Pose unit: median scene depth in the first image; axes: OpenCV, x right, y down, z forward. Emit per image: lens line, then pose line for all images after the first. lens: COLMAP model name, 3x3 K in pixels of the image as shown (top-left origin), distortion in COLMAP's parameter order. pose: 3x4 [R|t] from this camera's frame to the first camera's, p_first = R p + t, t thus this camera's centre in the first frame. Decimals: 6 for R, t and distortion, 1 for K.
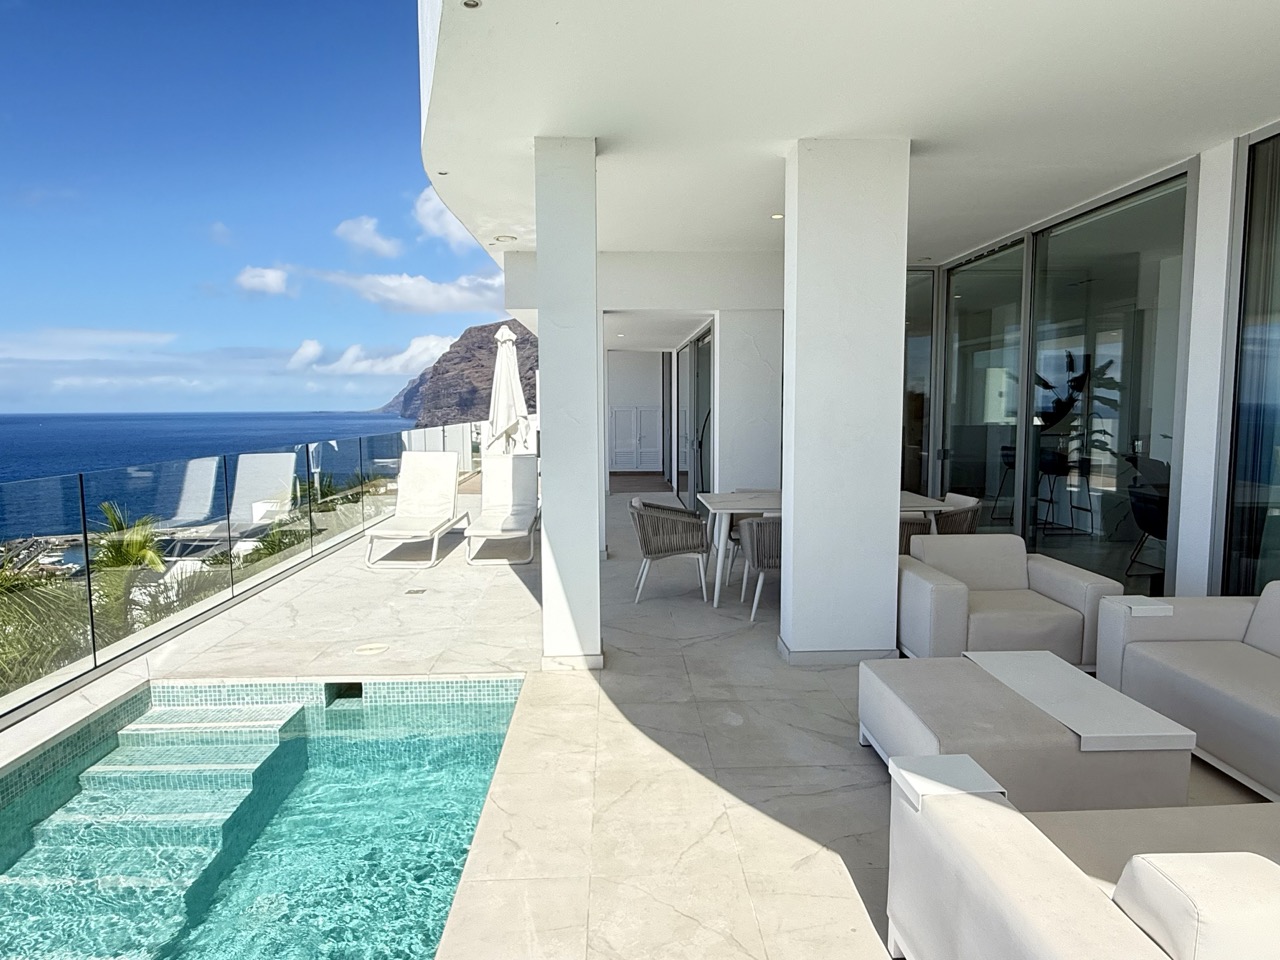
lens RADIAL K [[786.0, 0, 645.9], [0, 786.0, 474.5], [0, 0, 1]] dist [-0.007902, 0.002810]
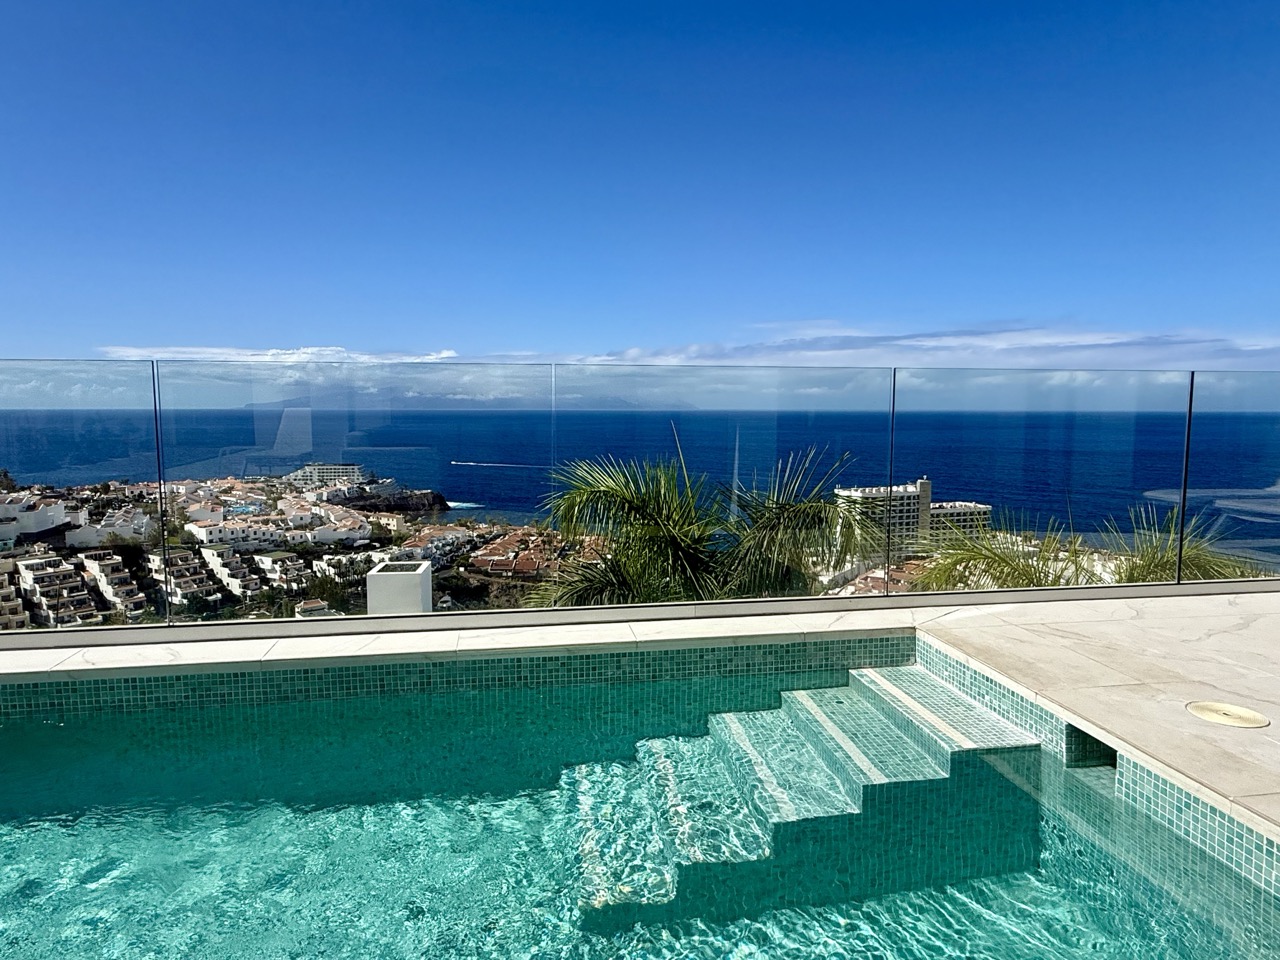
lens RADIAL K [[786.0, 0, 641.5], [0, 786.0, 465.4], [0, 0, 1]] dist [-0.007902, 0.002810]
pose [[0.121034, 0.082227, -0.989237, 0.097371], [-0.091636, 0.993233, 0.071347, 0.063314], [0.988410, 0.082014, 0.127750, 0.571406]]
